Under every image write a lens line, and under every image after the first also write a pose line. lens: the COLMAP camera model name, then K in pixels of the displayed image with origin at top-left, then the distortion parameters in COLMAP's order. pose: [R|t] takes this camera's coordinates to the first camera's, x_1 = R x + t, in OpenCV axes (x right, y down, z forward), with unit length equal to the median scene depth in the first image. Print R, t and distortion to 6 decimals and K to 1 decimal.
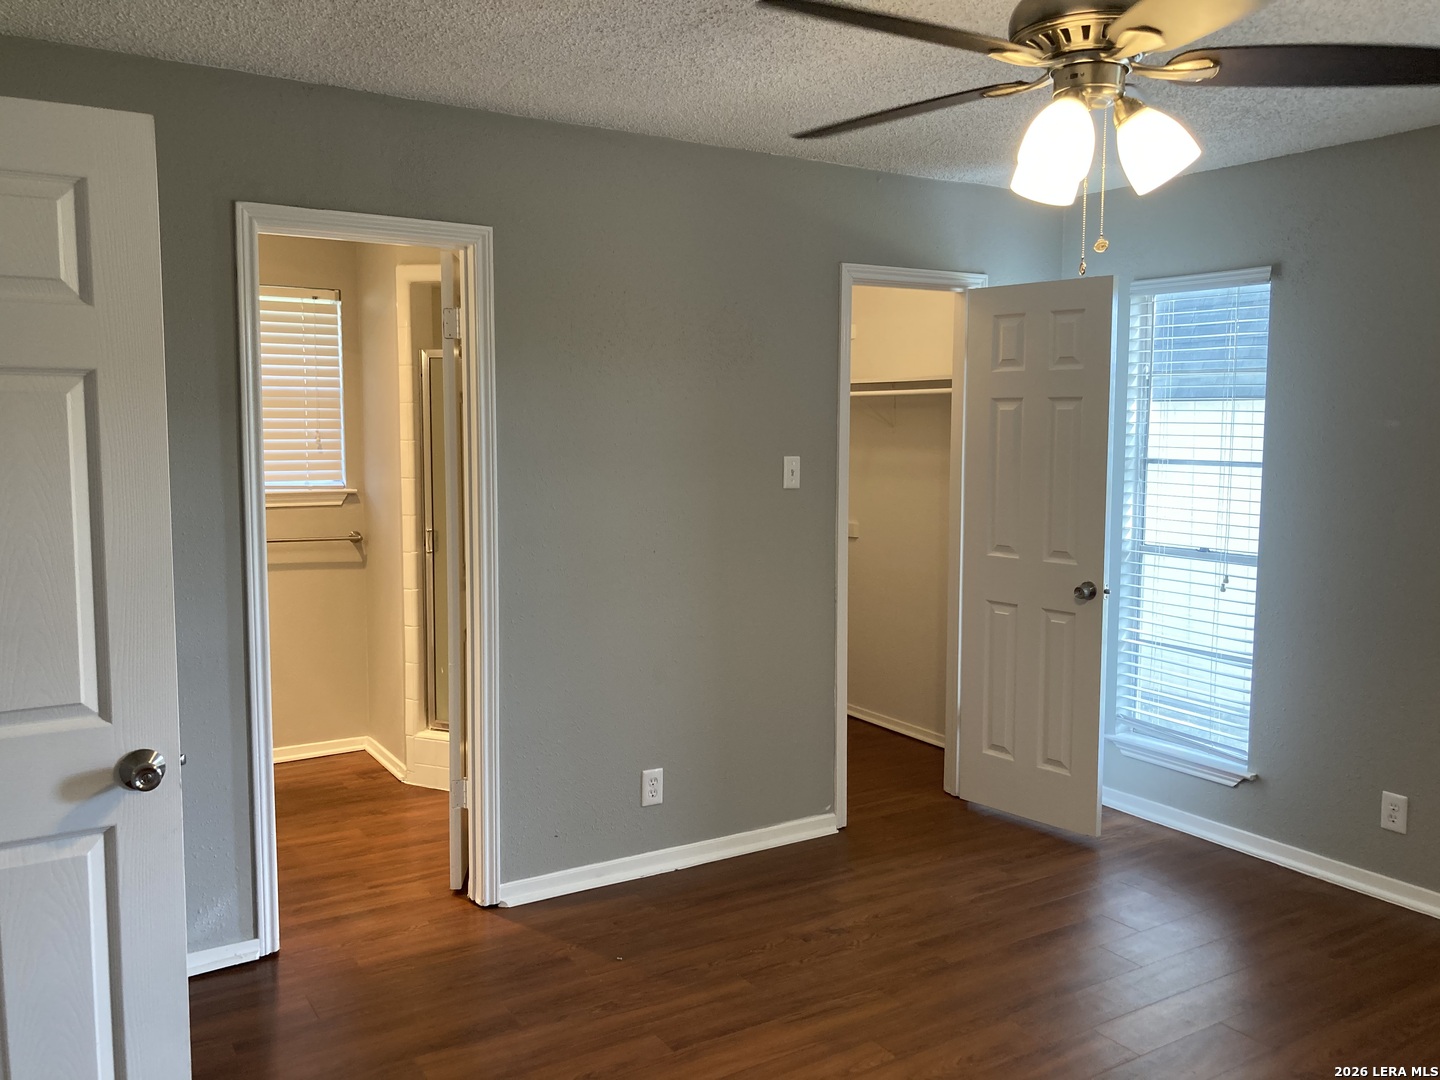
lens RADIAL K [[1175.7, 0, 711.2], [0, 1175.7, 534.5], [0, 0, 1]] dist [0.026853, -0.021081]
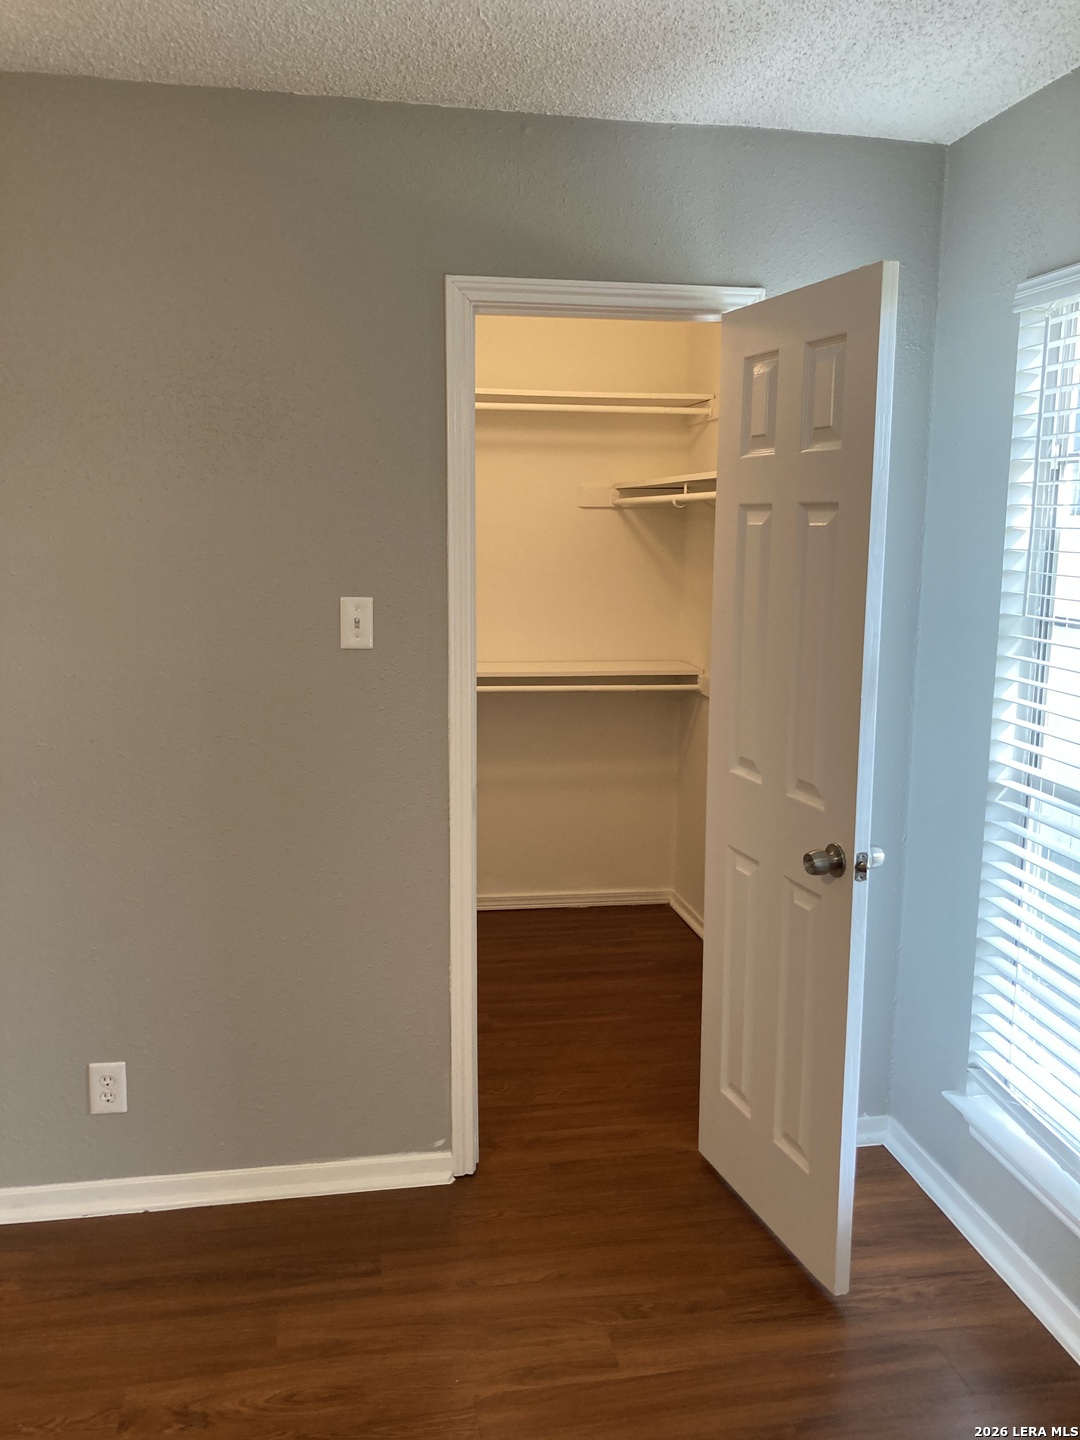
lens RADIAL K [[1175.7, 0, 542.8], [0, 1175.7, 716.4], [0, 0, 1]] dist [0.026853, -0.021081]
pose [[0.930728, 0.065688, -0.359765, 0.387862], [-0.043723, 0.996667, 0.068864, -0.050763], [0.363089, -0.048364, 0.930498, 0.449639]]
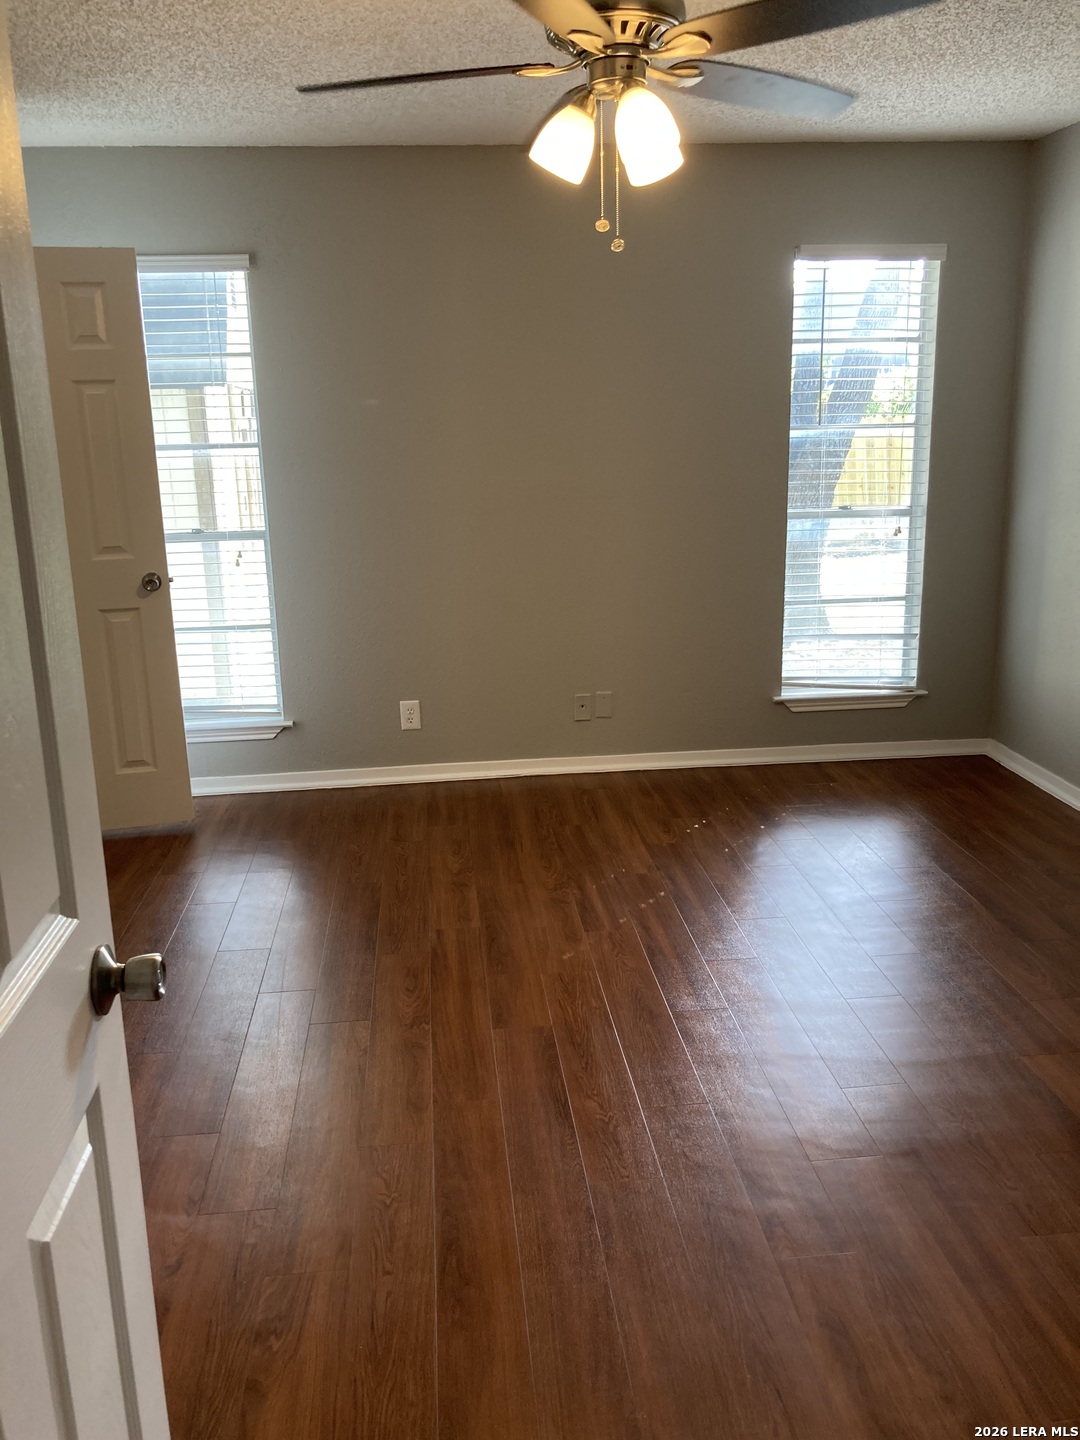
lens RADIAL K [[1175.7, 0, 534.6], [0, 1175.7, 711.5], [0, 0, 1]] dist [0.026853, -0.021081]
pose [[0.470648, -0.236520, 0.850029, -0.397483], [0.118345, 0.971618, 0.204826, -0.011907], [-0.874348, 0.004196, 0.485281, 0.243151]]
